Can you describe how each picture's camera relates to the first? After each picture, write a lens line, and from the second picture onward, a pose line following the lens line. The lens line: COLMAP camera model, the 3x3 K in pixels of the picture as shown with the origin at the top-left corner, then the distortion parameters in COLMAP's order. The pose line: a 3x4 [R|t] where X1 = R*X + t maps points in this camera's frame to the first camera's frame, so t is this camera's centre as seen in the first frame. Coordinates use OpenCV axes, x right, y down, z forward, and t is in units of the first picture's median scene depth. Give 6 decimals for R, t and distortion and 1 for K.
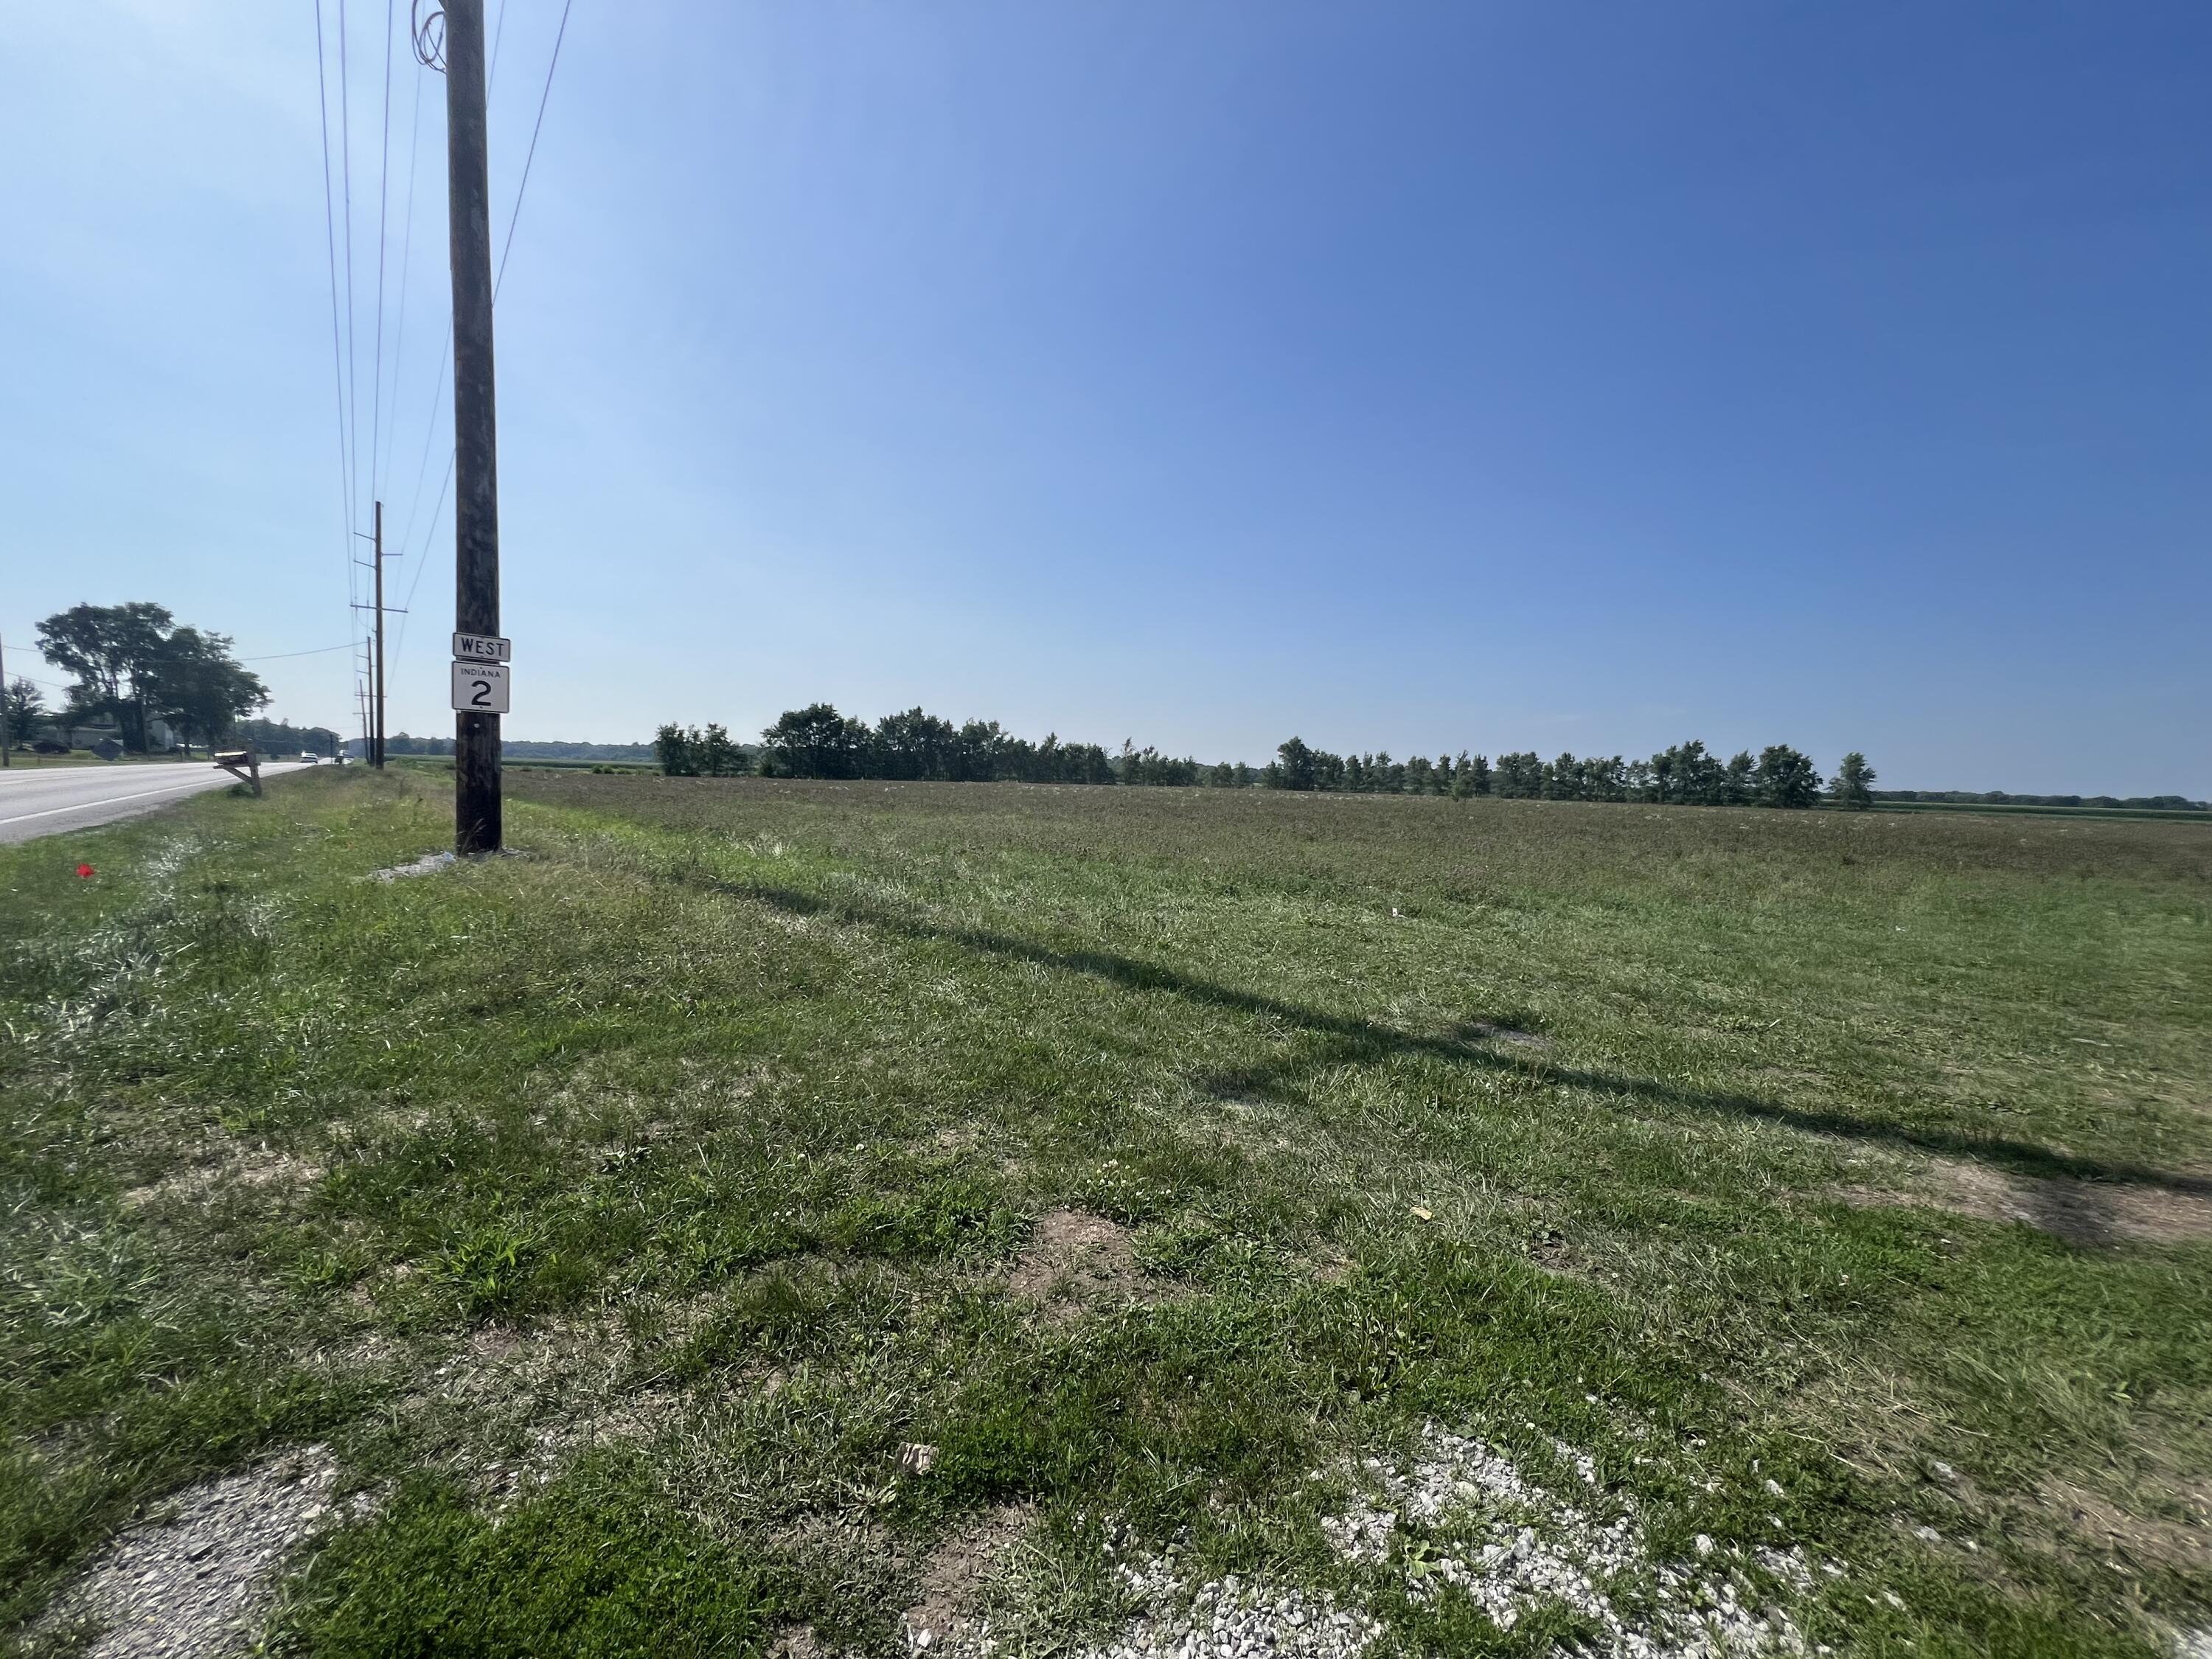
lens RADIAL K [[893.6, 0, 1113.1], [0, 893.6, 832.8], [0, 0, 1]] dist [0.004549, 0.000464]
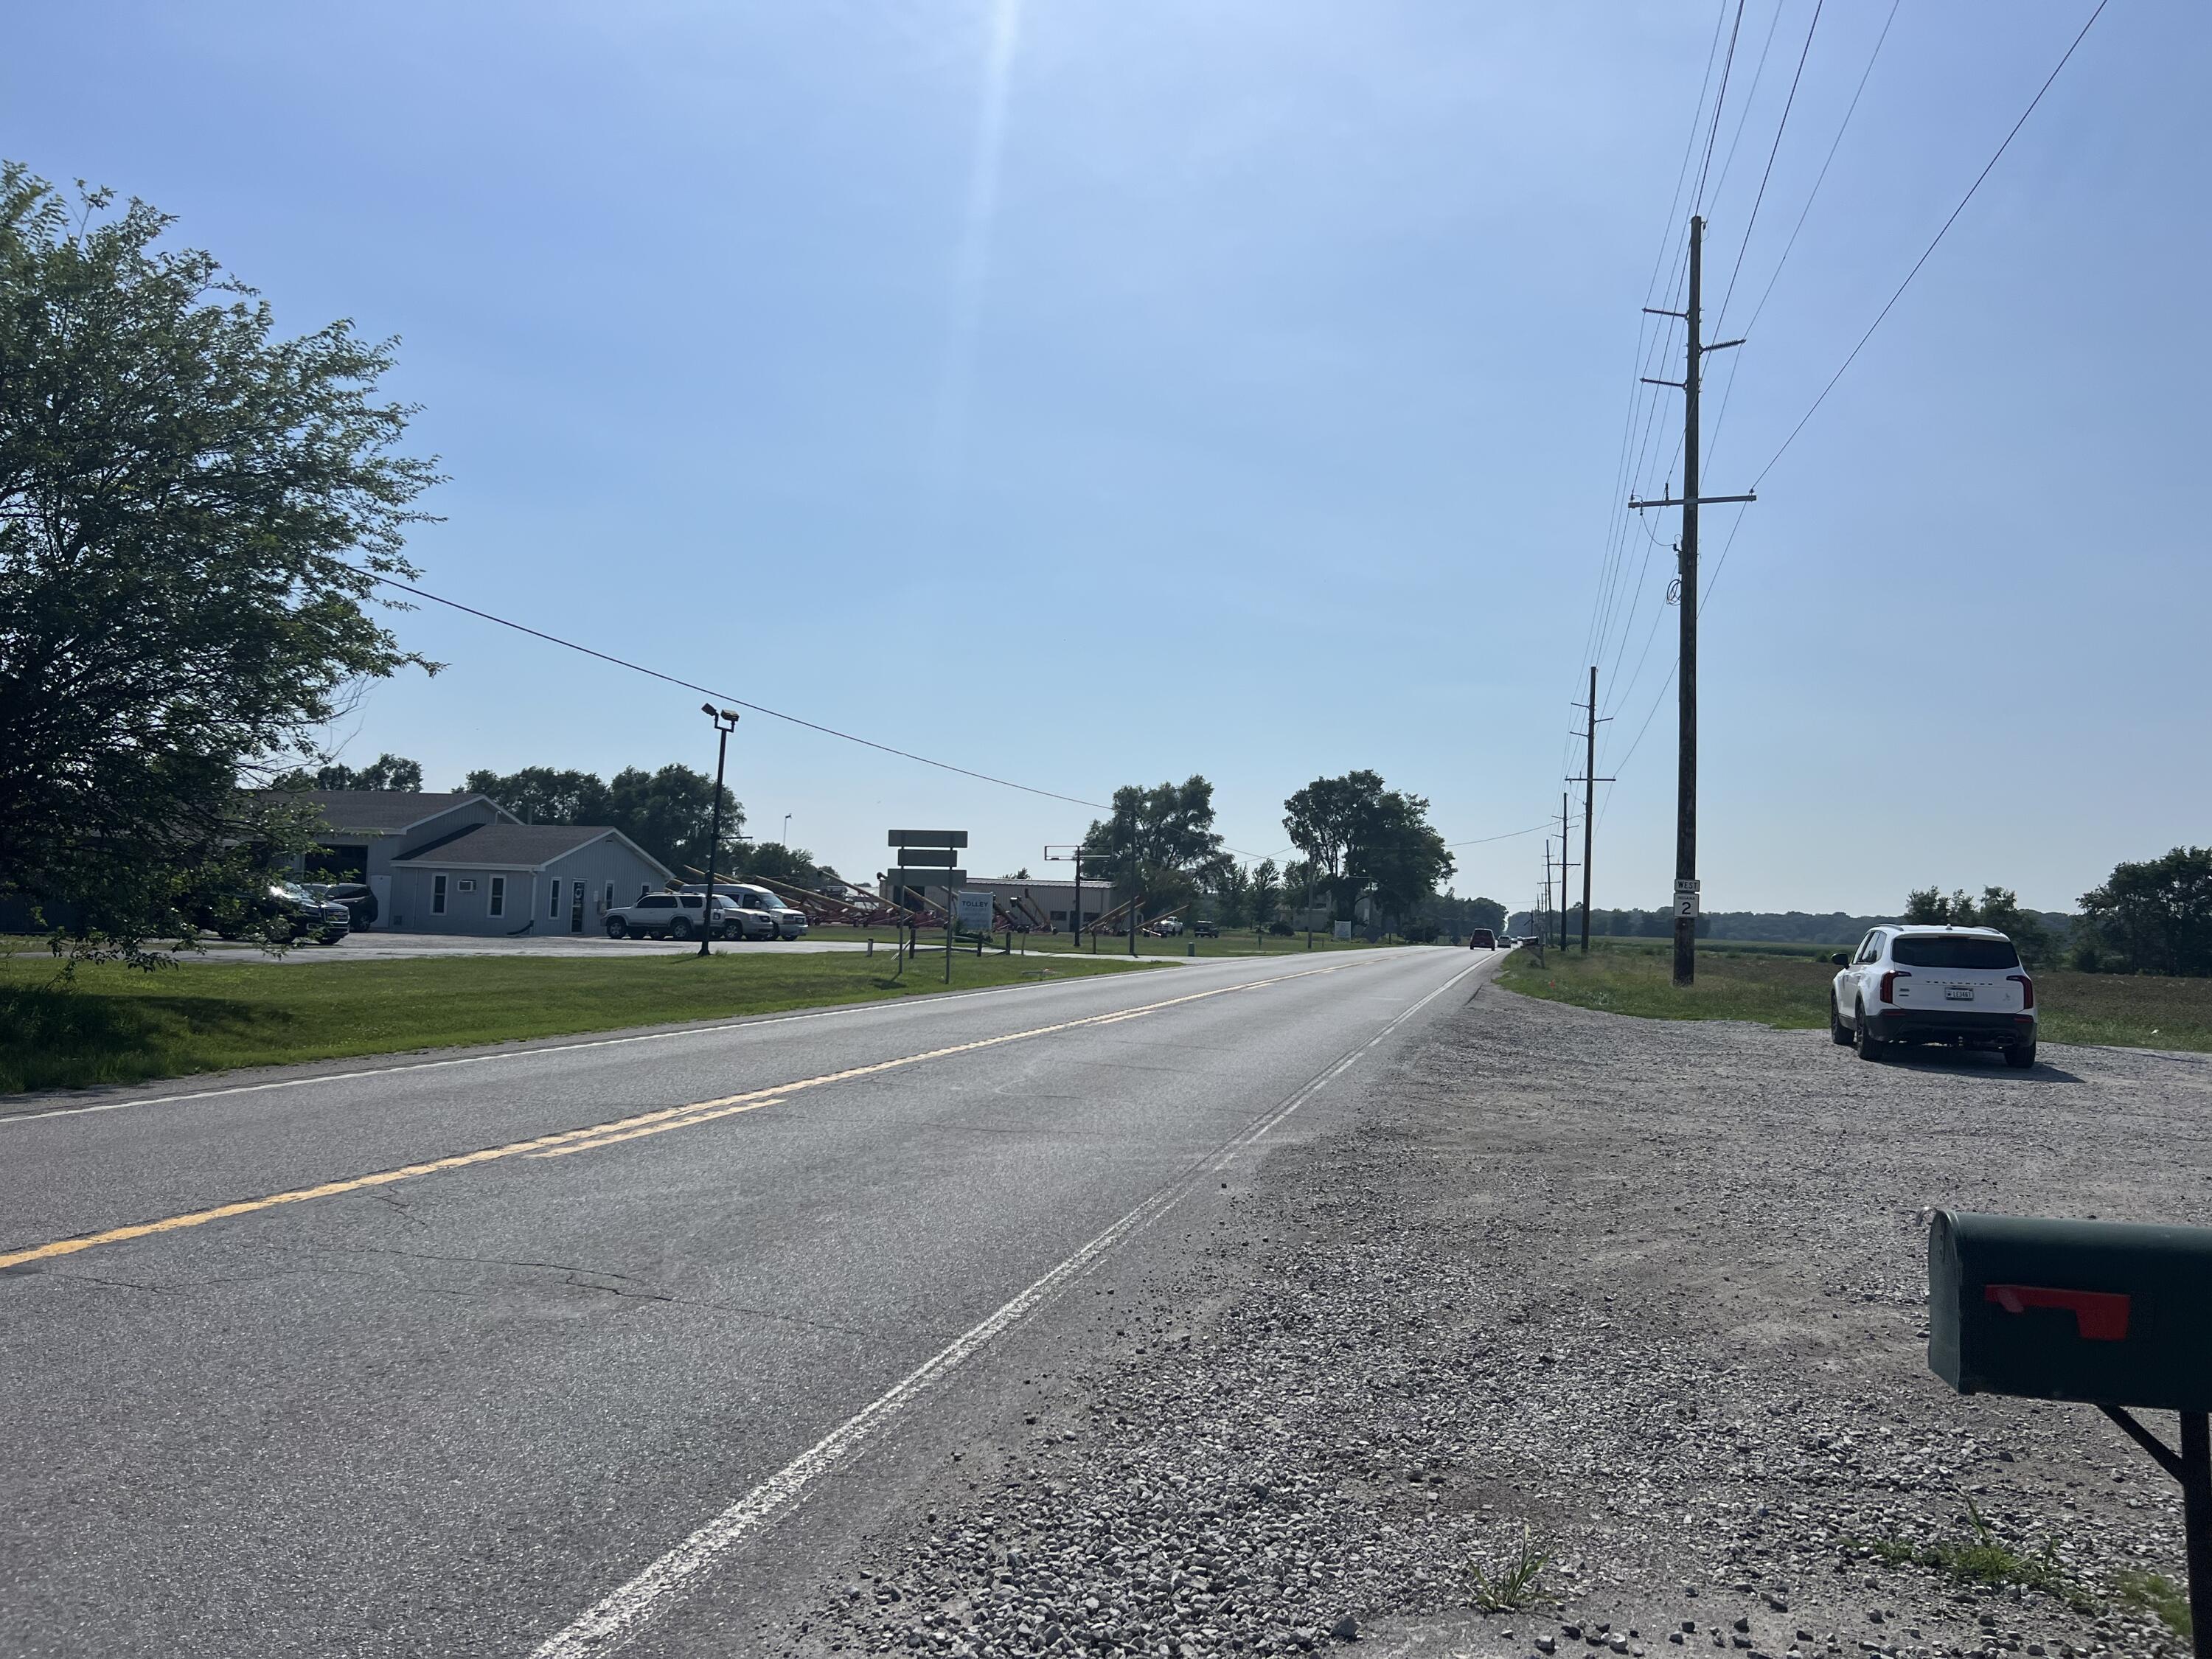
lens RADIAL K [[1675.1, 0, 1108.6], [0, 1675.1, 830.9], [0, 0, 1]] dist [0.058543, -0.059811]
pose [[0.591349, -0.054581, -0.804566, 0.132560], [-0.064695, 0.991280, -0.114798, 0.015806], [0.803816, 0.119937, 0.582662, -0.190156]]
